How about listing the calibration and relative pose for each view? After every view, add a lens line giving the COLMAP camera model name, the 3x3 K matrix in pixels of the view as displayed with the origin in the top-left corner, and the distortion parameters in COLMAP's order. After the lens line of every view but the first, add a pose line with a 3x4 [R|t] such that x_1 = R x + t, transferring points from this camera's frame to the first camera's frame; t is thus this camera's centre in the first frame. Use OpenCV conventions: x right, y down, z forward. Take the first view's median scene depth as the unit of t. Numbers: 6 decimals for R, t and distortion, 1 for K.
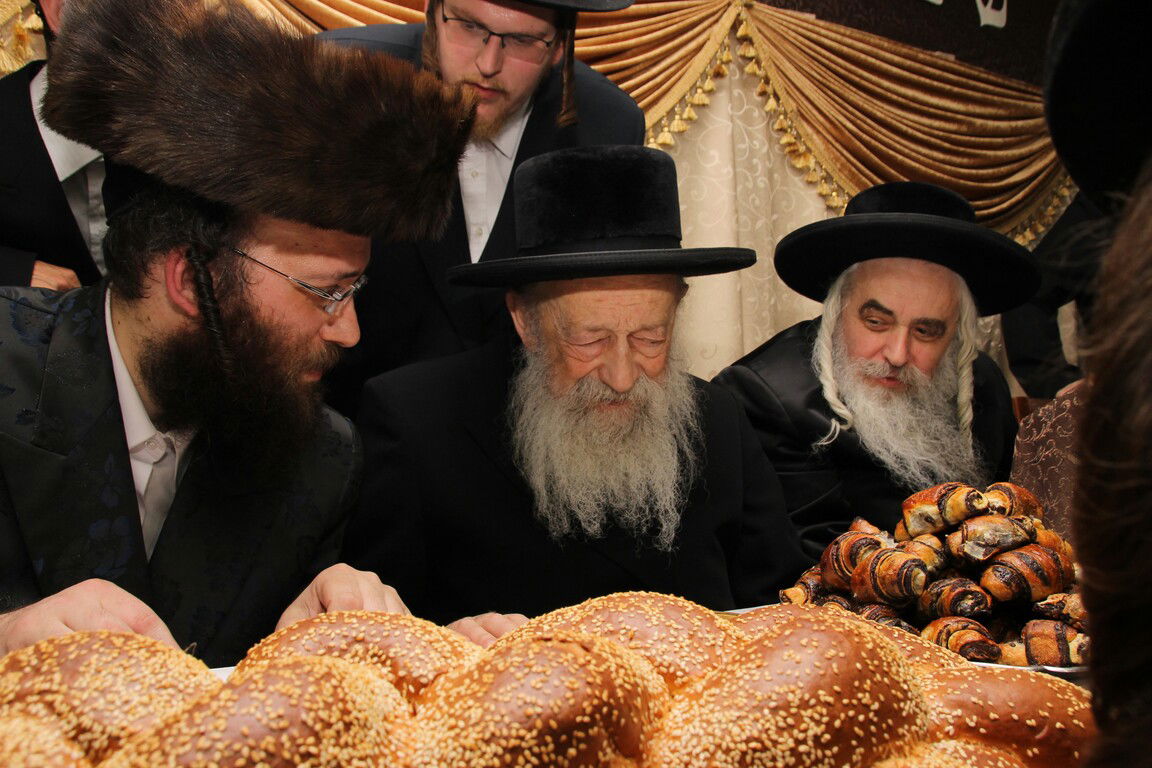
lens RADIAL K [[890.6, 0, 576.0], [0, 890.6, 336.4], [0, 0, 1]] dist [-0.057003, -0.000625]
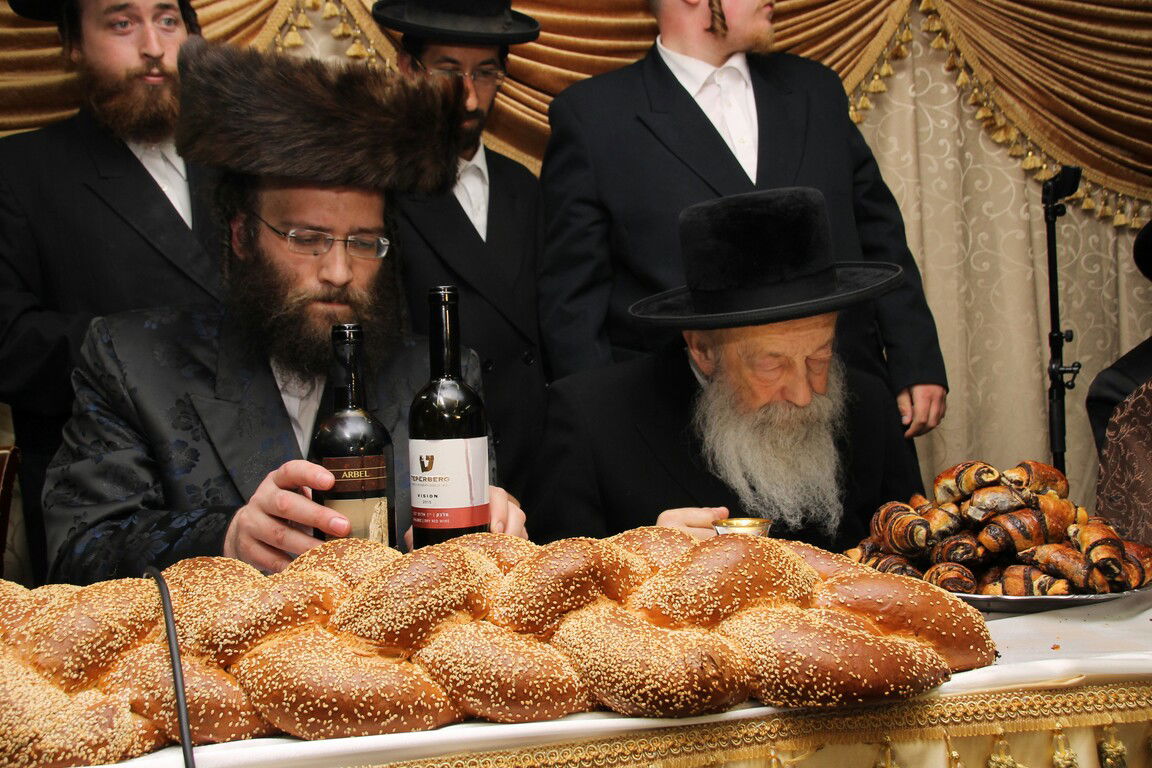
lens RADIAL K [[1054.1, 0, 576.0], [0, 1054.1, 384.0], [0, 0, 1]] dist [-0.118639, 0.149502]
pose [[0.965284, -0.041074, -0.257954, 0.099661], [0.056023, 0.997133, 0.050867, -0.017631], [0.255125, -0.063553, 0.964817, -0.199508]]
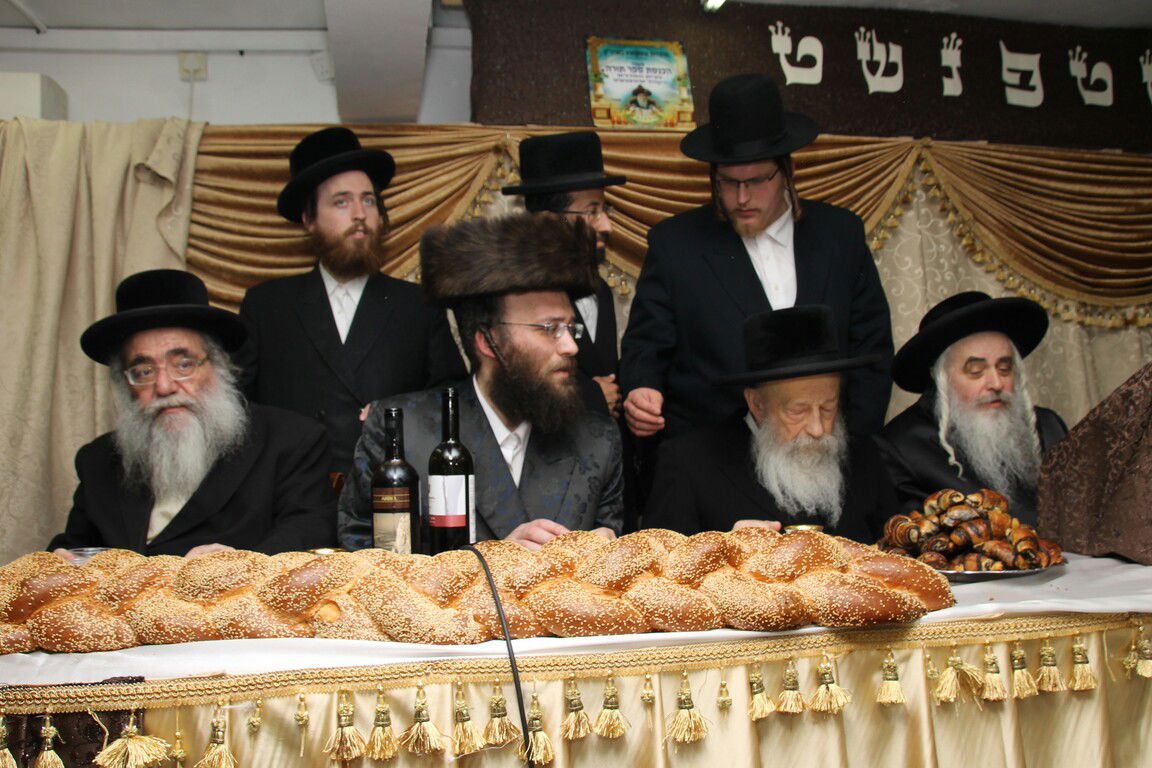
lens RADIAL K [[845.2, 0, 575.7], [0, 845.2, 404.0], [0, 0, 1]] dist [-0.166830, 0.078667]
pose [[0.938488, -0.042804, -0.342648, 0.103386], [0.052761, 0.998411, 0.019786, -0.038723], [0.341256, -0.036648, 0.939256, -0.365738]]
